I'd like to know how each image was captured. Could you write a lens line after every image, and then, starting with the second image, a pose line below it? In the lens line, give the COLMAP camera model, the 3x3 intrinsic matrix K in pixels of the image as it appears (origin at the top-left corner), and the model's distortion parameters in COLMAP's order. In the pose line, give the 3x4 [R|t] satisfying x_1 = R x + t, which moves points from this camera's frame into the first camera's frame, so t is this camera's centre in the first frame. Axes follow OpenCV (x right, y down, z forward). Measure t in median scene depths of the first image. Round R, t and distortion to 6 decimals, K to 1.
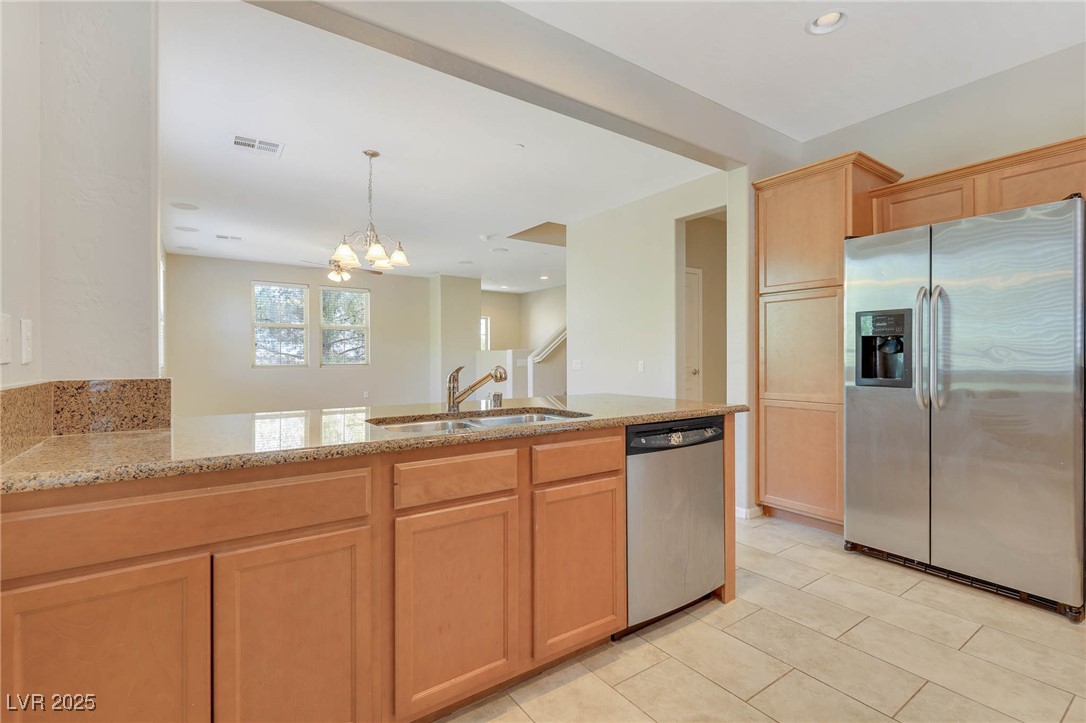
lens RADIAL K [[501.3, 0, 539.0], [0, 501.3, 361.8], [0, 0, 1]] dist [0.004917, 0.000750]
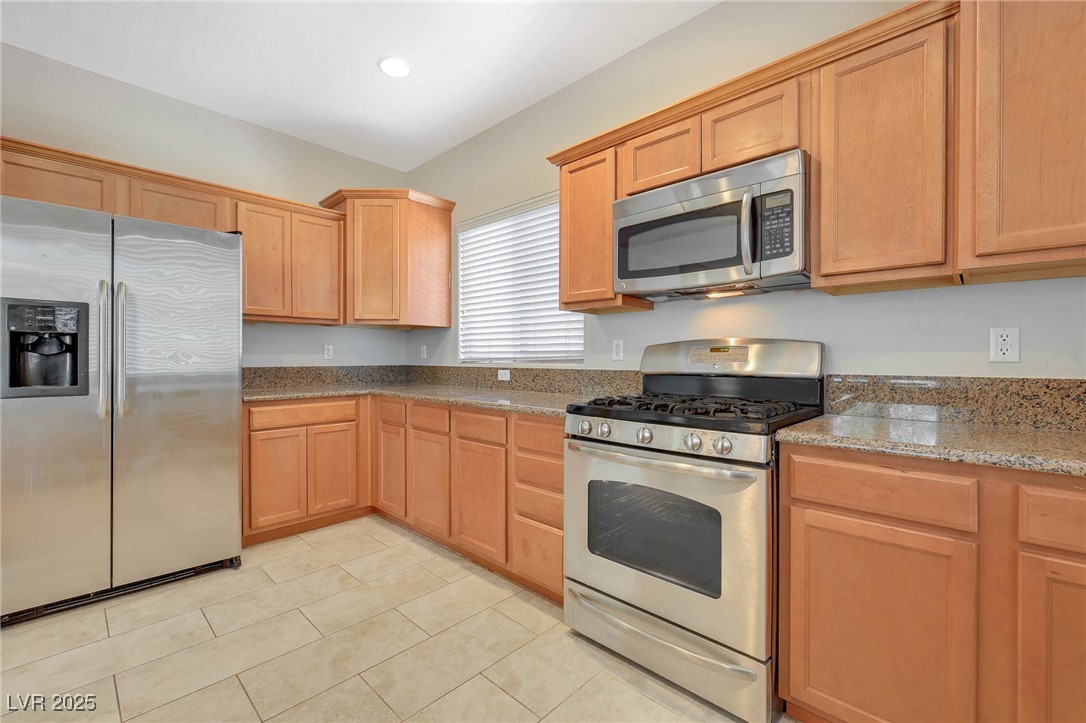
lens RADIAL K [[462.6, 0, 539.4], [0, 462.6, 357.4], [0, 0, 1]] dist [-0.002017, 0.000190]
pose [[-0.199695, 0.005165, 0.979844, -0.197834], [0.007368, 0.999966, -0.003769, -0.004015], [-0.979830, 0.006466, -0.199726, 0.413764]]
